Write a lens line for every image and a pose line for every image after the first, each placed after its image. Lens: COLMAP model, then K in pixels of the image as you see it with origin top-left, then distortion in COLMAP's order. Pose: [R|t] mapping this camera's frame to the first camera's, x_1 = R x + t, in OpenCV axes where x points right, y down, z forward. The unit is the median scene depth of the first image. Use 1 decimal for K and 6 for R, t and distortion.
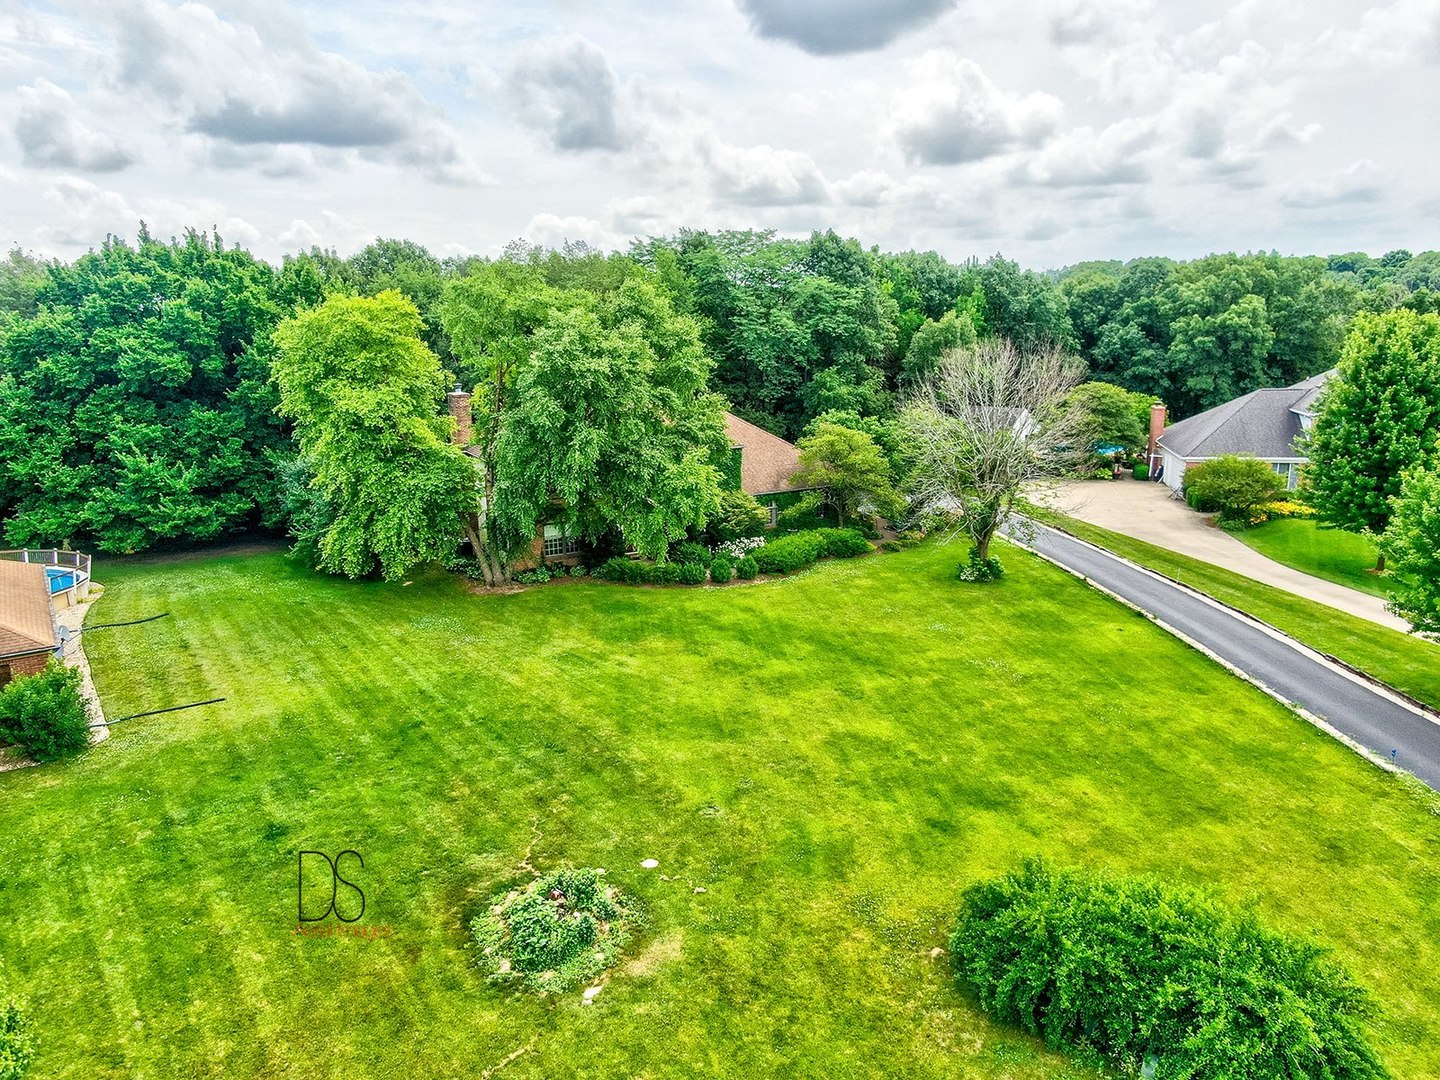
lens RADIAL K [[1115.4, 0, 720.0], [0, 1115.4, 540.0], [0, 0, 1]] dist [0.003738, -0.000767]
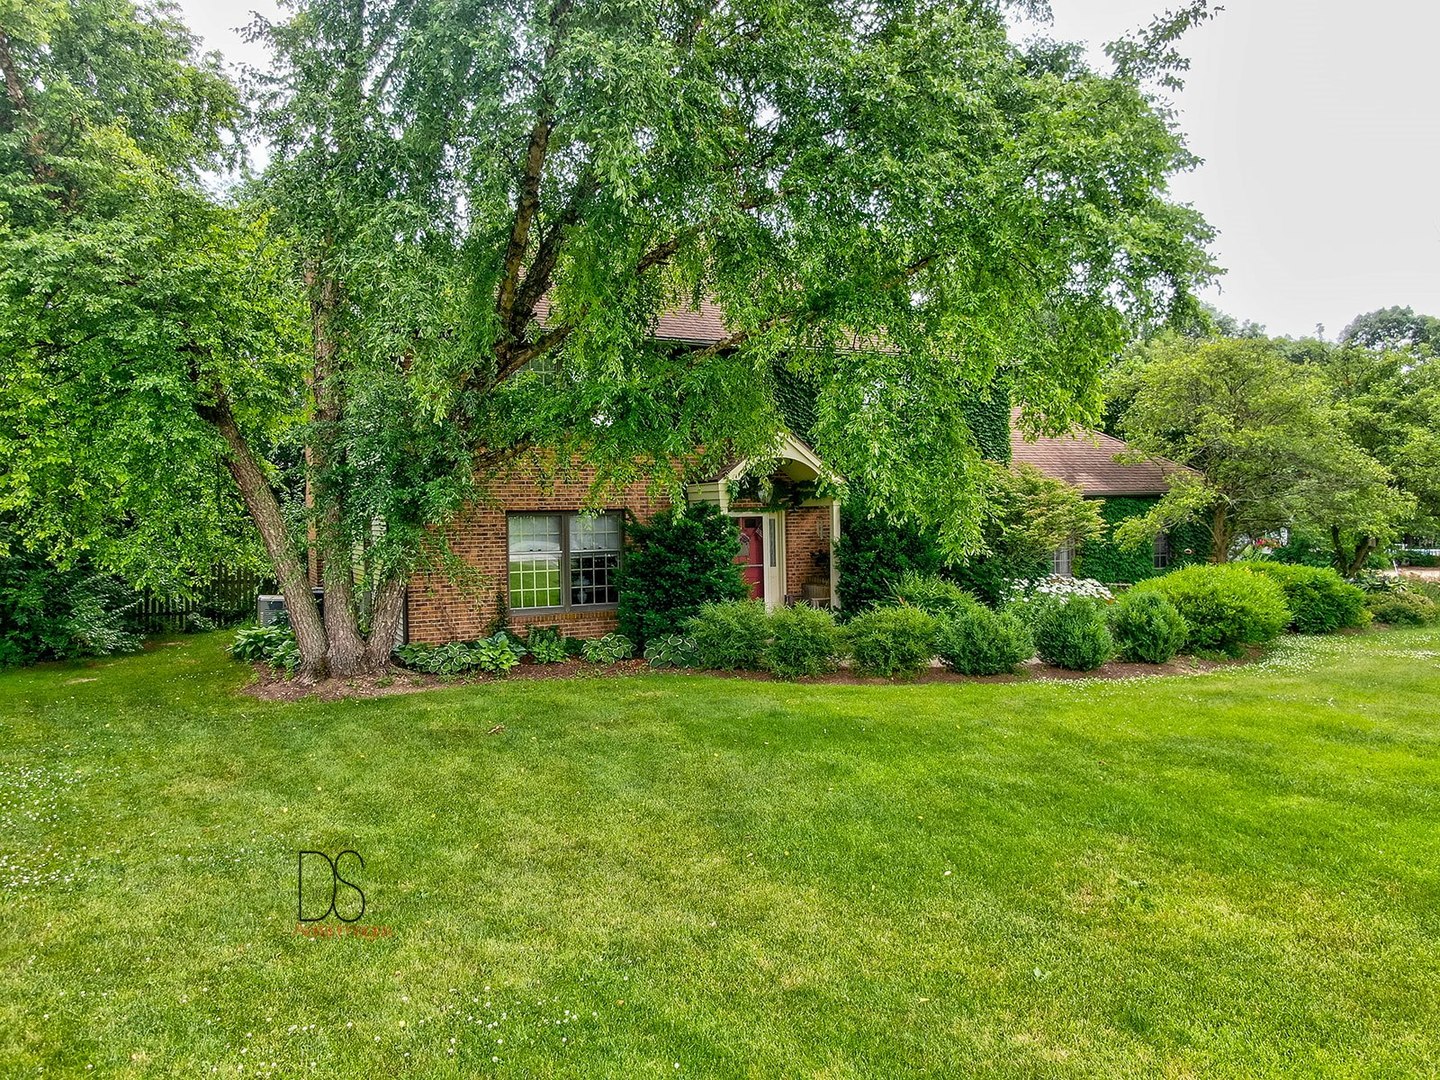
lens RADIAL K [[1031.4, 0, 720.0], [0, 1031.4, 540.0], [0, 0, 1]] dist [0.001816, 0.000479]
pose [[0.999785, 0.011661, 0.017140, -0.102834], [-0.007846, 0.978137, -0.207815, 0.061728], [-0.019189, 0.207636, 0.978018, 0.719485]]
